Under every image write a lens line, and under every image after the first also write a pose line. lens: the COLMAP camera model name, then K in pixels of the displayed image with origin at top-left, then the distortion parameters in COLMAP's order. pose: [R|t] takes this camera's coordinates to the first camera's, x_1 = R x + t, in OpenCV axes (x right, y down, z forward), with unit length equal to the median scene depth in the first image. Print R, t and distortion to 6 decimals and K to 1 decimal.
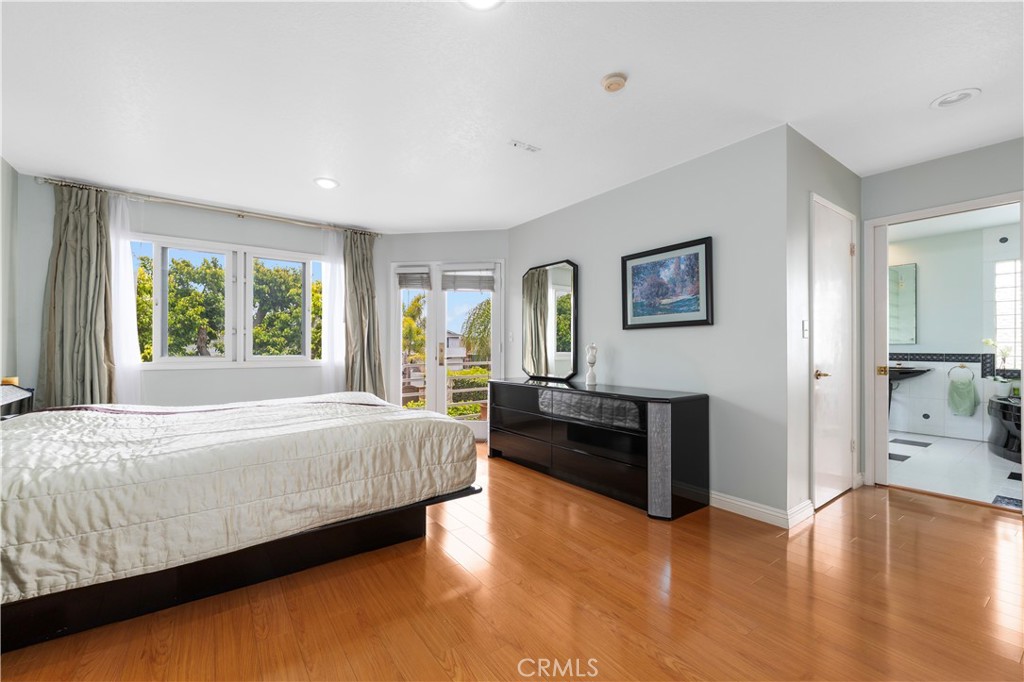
lens RADIAL K [[427.5, 0, 518.3], [0, 427.5, 344.6], [0, 0, 1]] dist [0.011827, -0.003570]
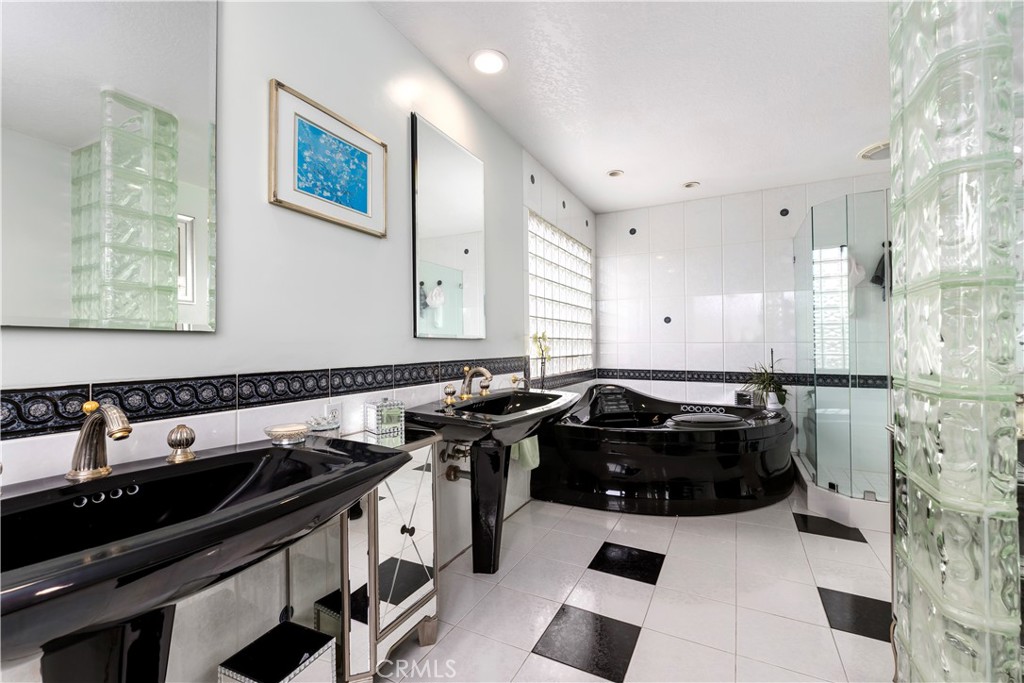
lens RADIAL K [[427.5, 0, 511.9], [0, 427.5, 332.2], [0, 0, 1]] dist [0.011827, -0.003570]
pose [[-0.434161, 0.026155, 0.900456, 0.555720], [-0.001185, 0.999561, -0.029605, 0.005633], [-0.900835, -0.013920, -0.433939, 1.303024]]
